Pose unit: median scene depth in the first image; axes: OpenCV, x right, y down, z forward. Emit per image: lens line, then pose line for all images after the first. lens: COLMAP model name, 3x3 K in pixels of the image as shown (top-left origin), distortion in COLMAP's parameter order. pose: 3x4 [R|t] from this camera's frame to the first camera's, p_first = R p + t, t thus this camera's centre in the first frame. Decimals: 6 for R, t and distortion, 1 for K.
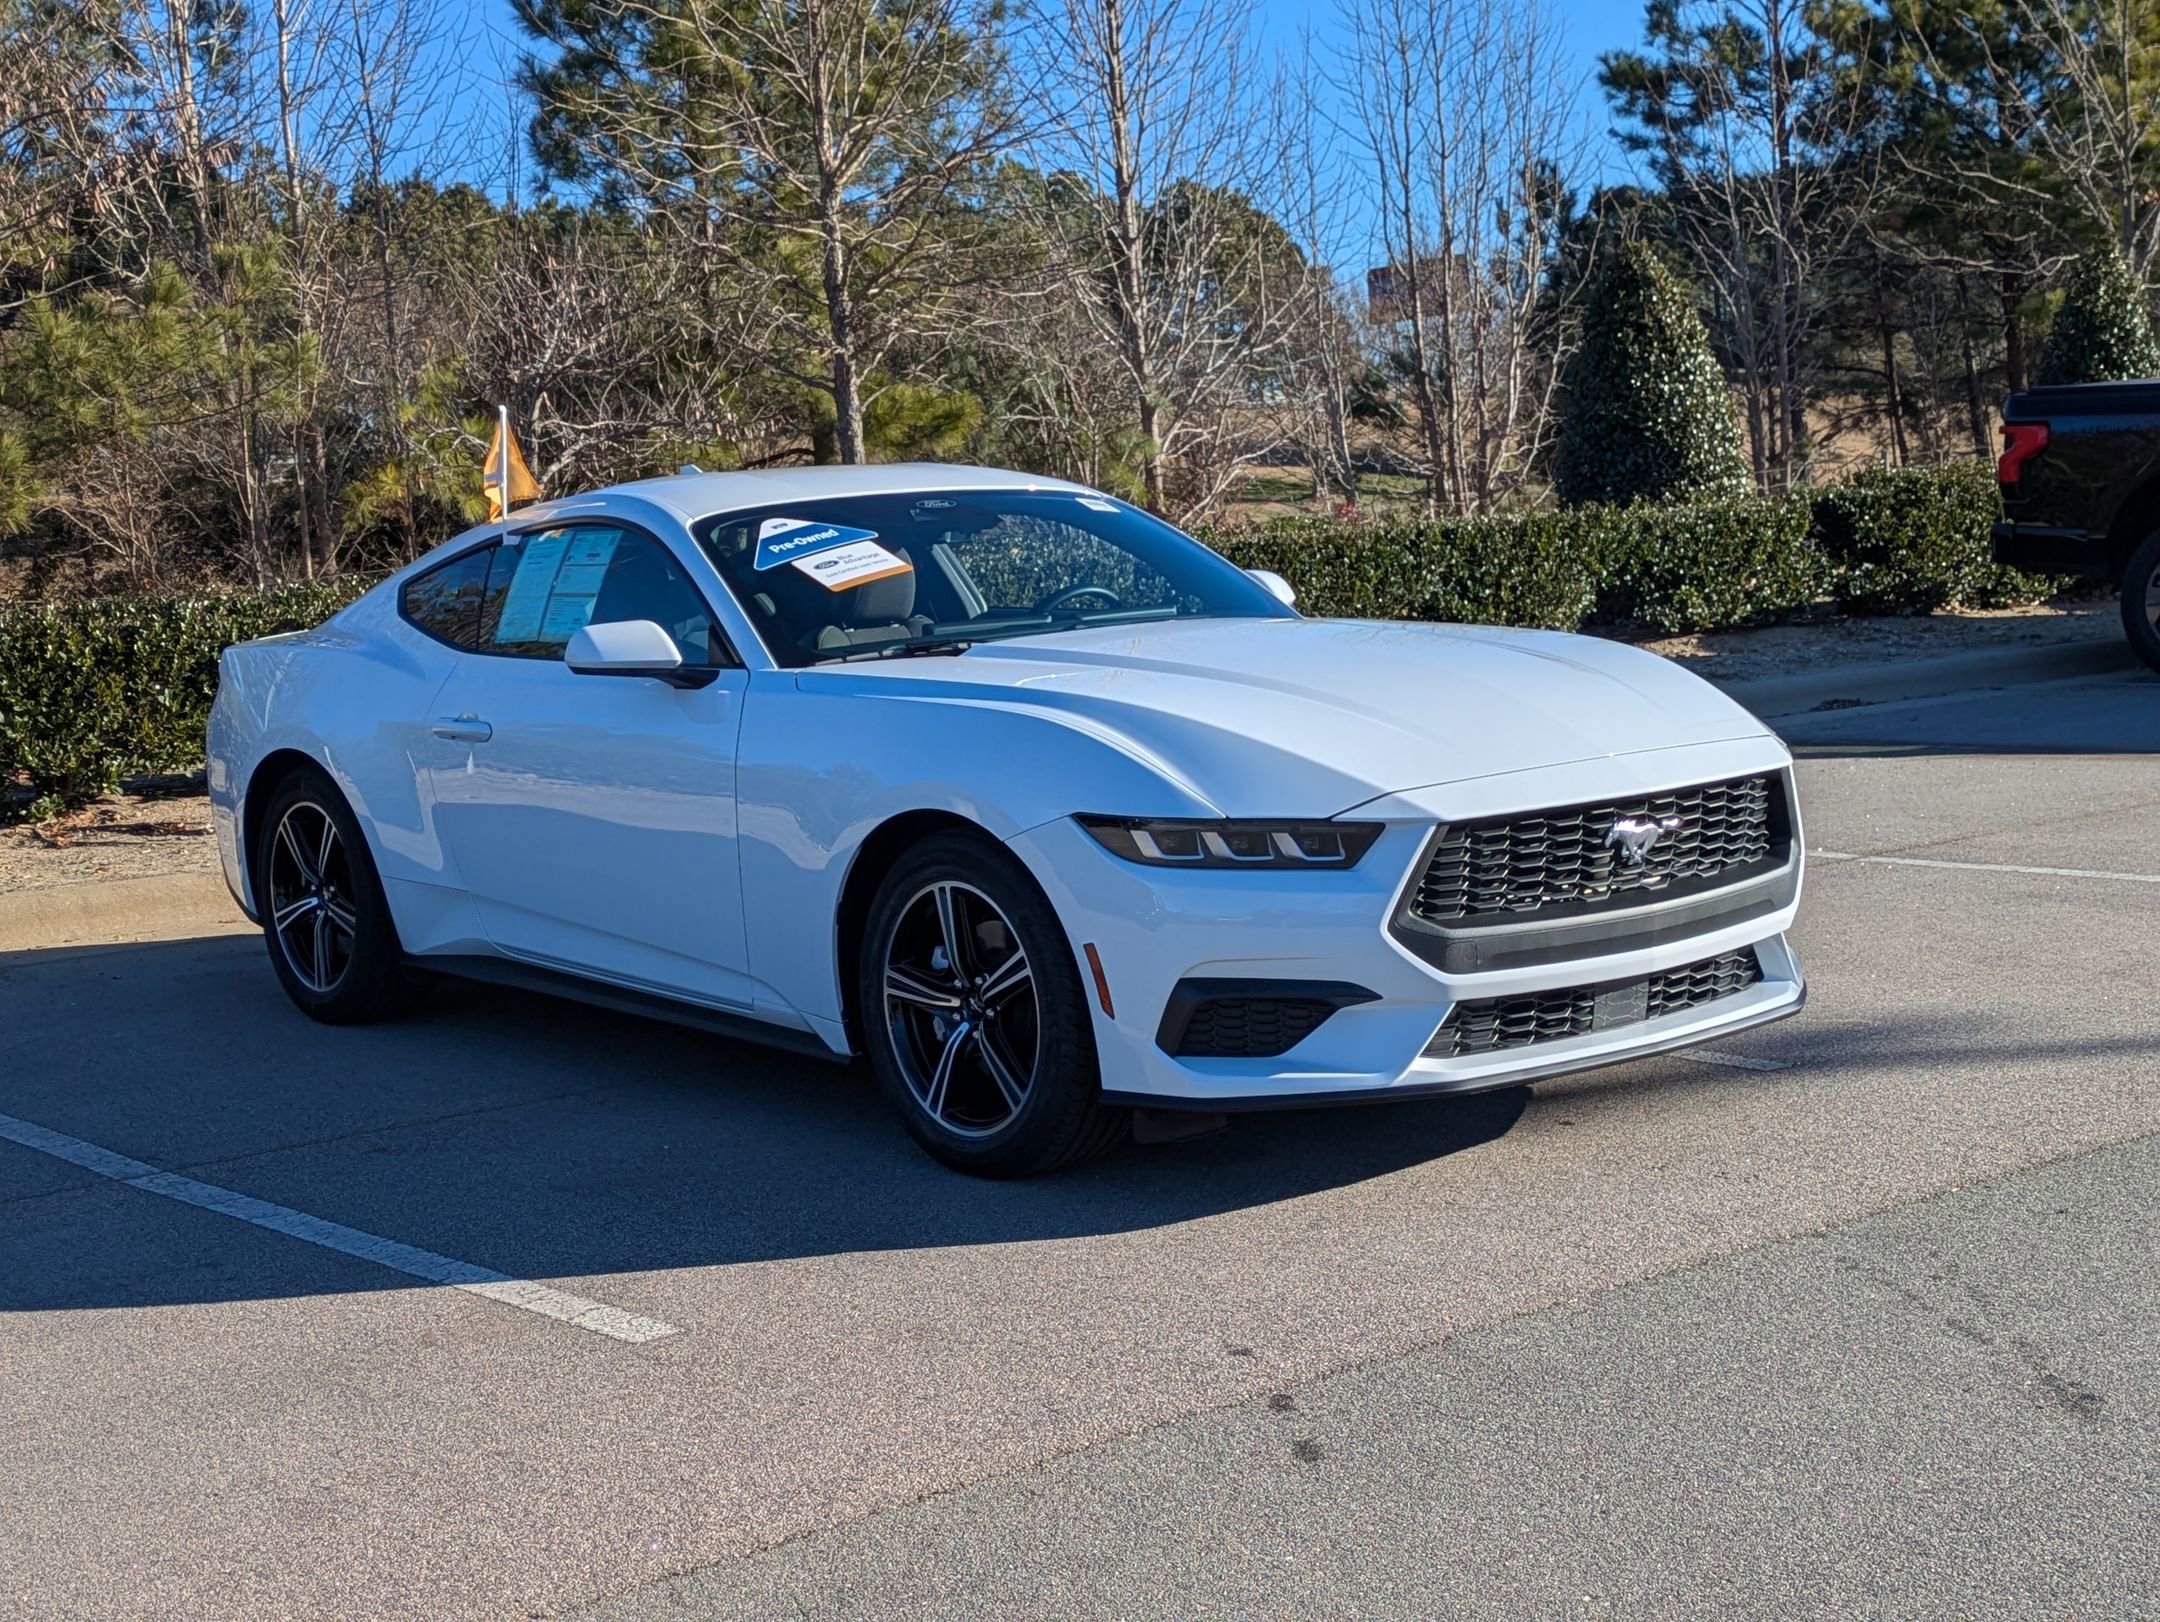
lens RADIAL K [[3080.7, 0, 990.3], [0, 3080.7, 880.5], [0, 0, 1]] dist [0.017282, 0.000000]
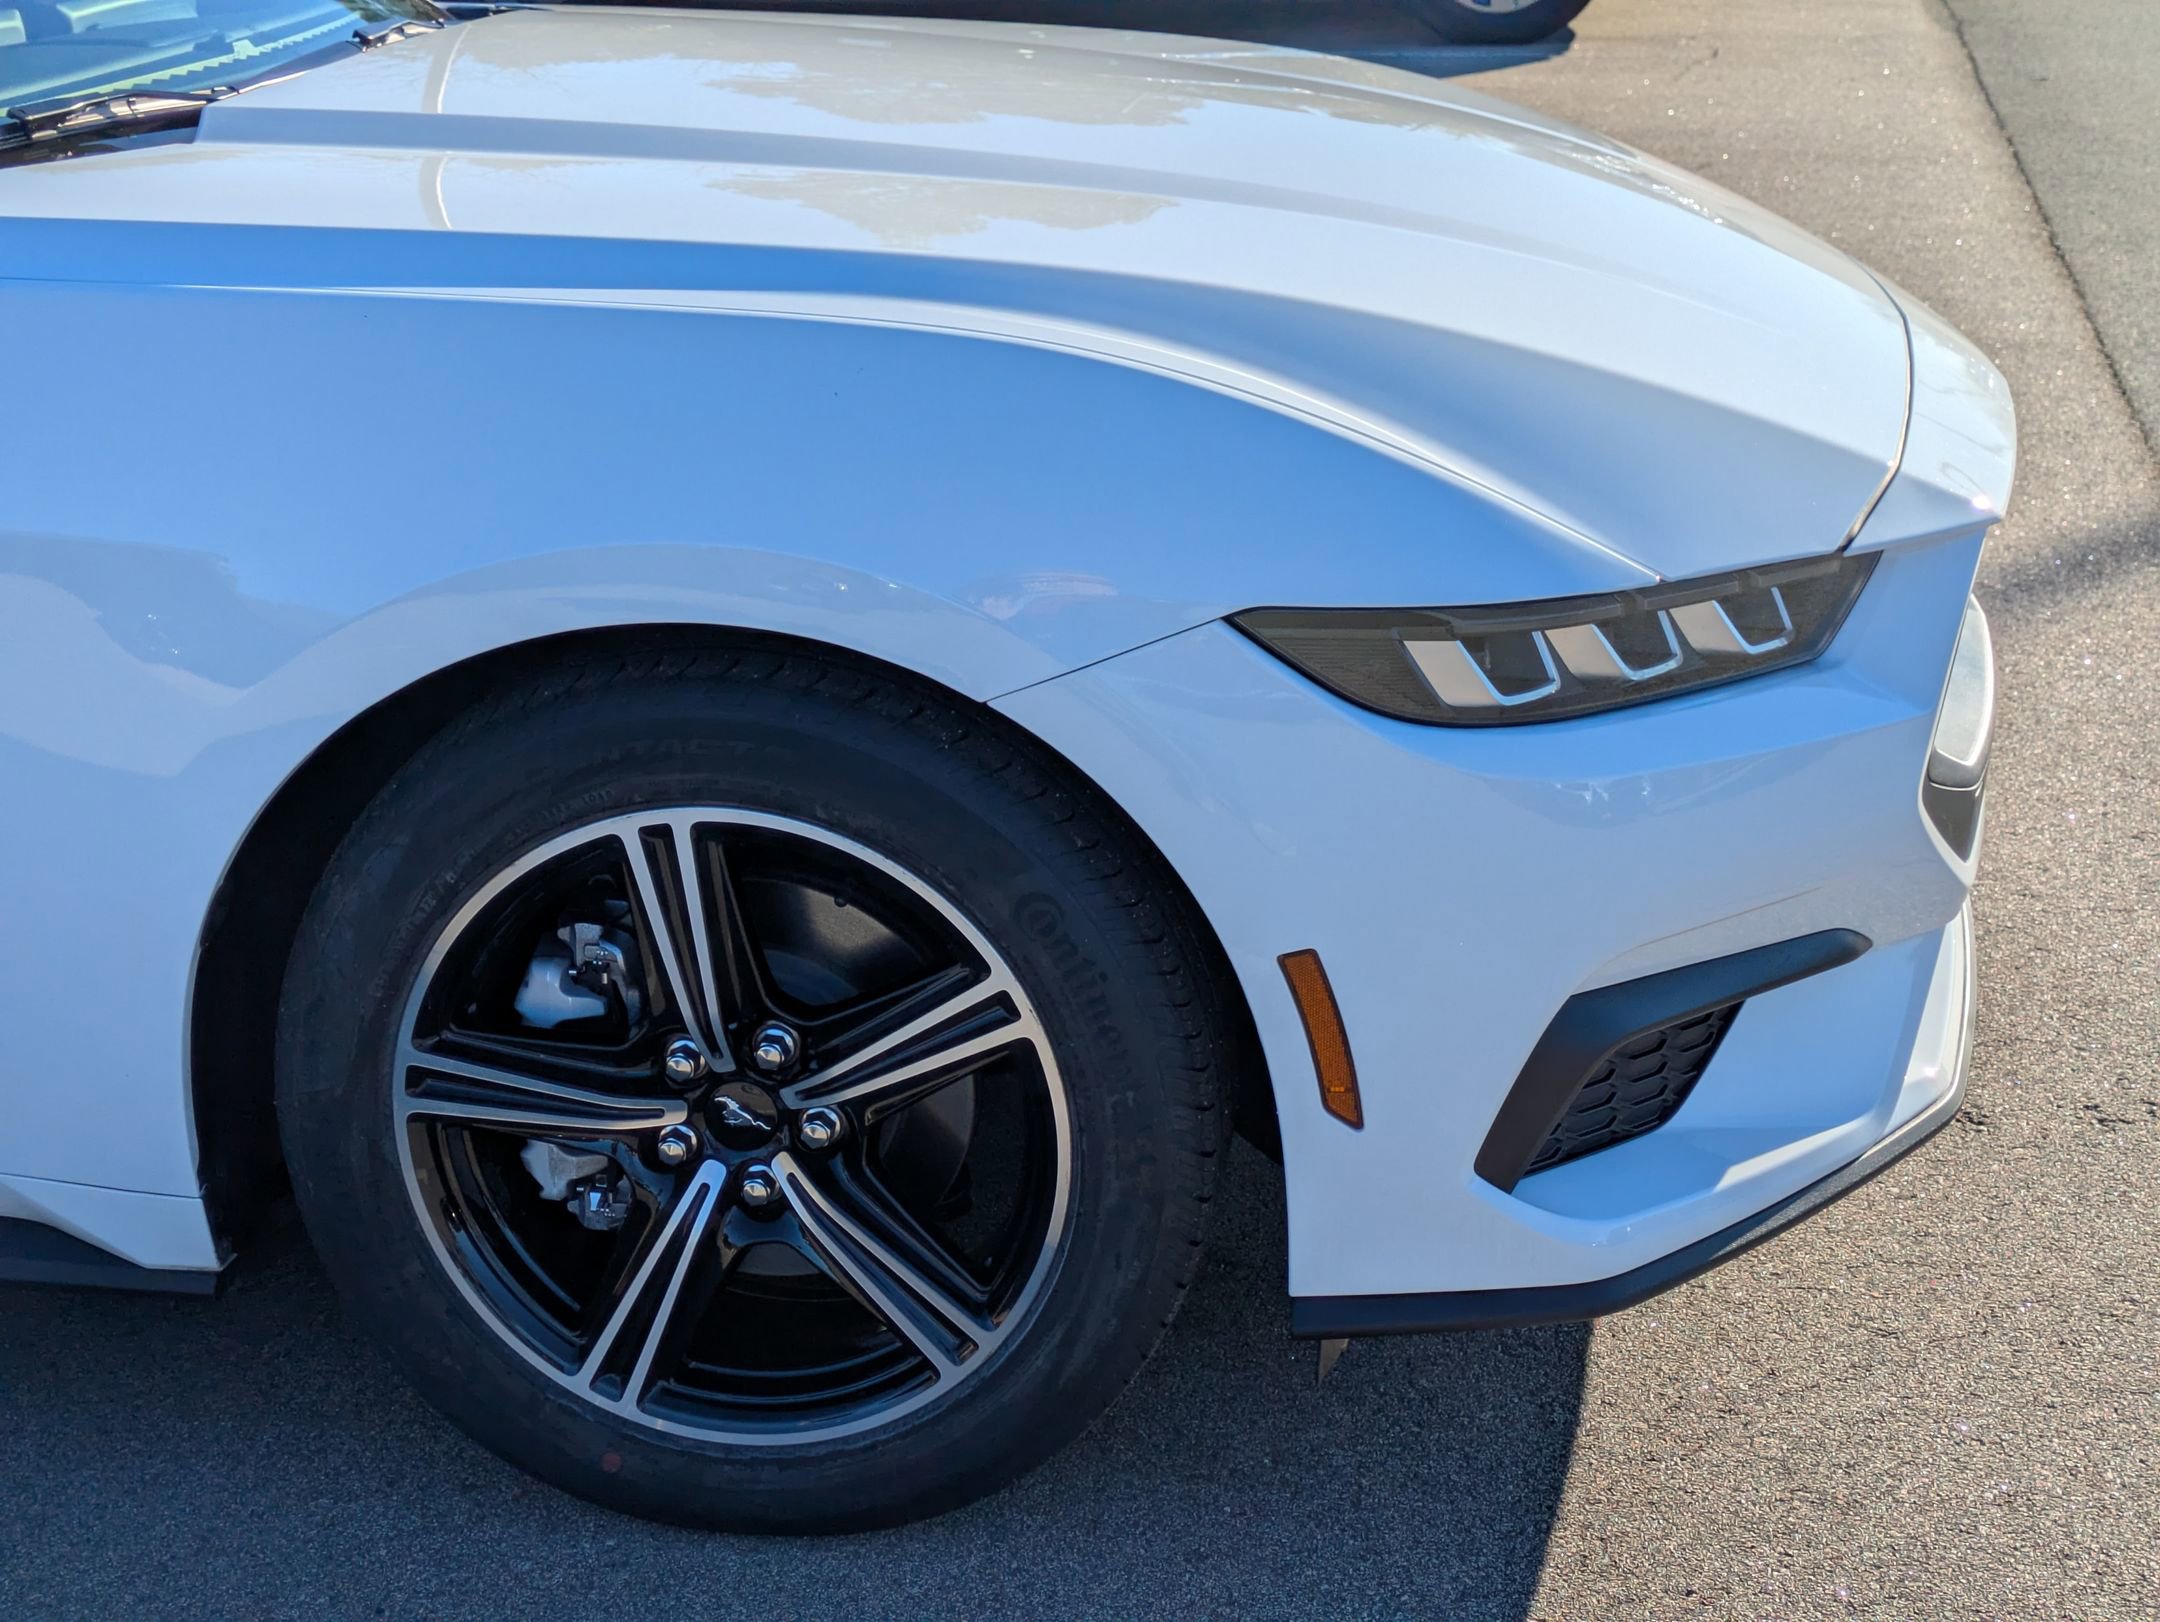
lens RADIAL K [[3209.2, 0, 1083.6], [0, 3209.2, 814.4], [0, 0, 1]] dist [0.051557, 0.000000]
pose [[0.726195, -0.183072, 0.662665, -0.225430], [0.064194, 0.977738, 0.199767, -0.070080], [-0.684485, -0.102531, 0.721781, 0.682992]]
